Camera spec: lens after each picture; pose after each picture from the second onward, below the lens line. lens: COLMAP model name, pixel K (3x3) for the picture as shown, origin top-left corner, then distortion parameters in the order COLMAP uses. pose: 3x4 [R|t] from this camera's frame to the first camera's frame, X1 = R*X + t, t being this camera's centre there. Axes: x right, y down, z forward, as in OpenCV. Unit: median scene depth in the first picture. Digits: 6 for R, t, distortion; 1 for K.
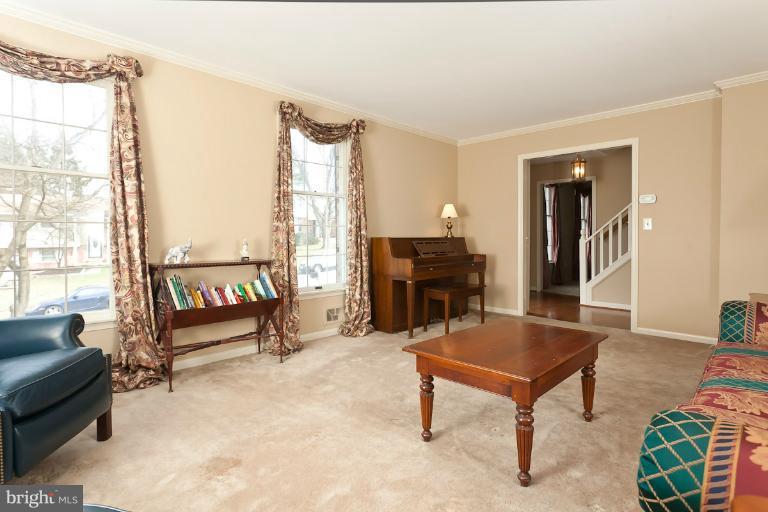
lens RADIAL K [[366.2, 0, 384.3], [0, 366.2, 247.5], [0, 0, 1]] dist [-0.002409, 0.000252]
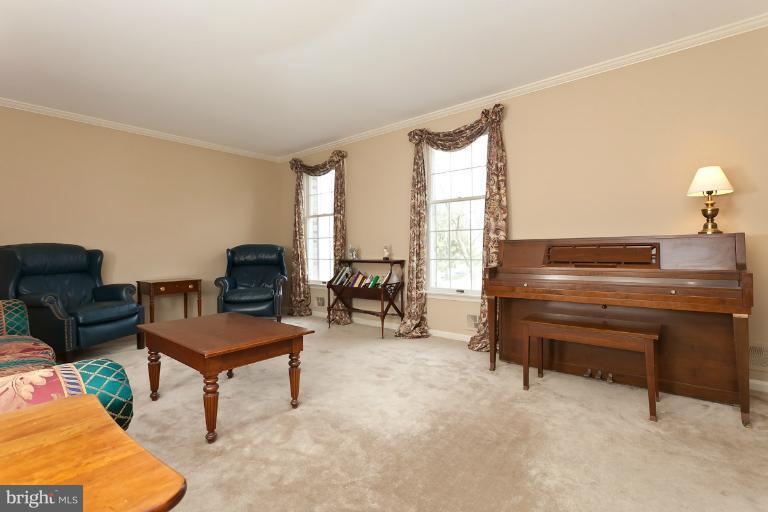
lens RADIAL K [[366.2, 0, 384.3], [0, 366.2, 247.5], [0, 0, 1]] dist [-0.002409, 0.000252]
pose [[0.105085, 0.001020, -0.994463, 0.844872], [-0.008558, 0.999963, 0.000121, -0.009684], [0.994426, 0.008498, 0.105090, 0.713350]]
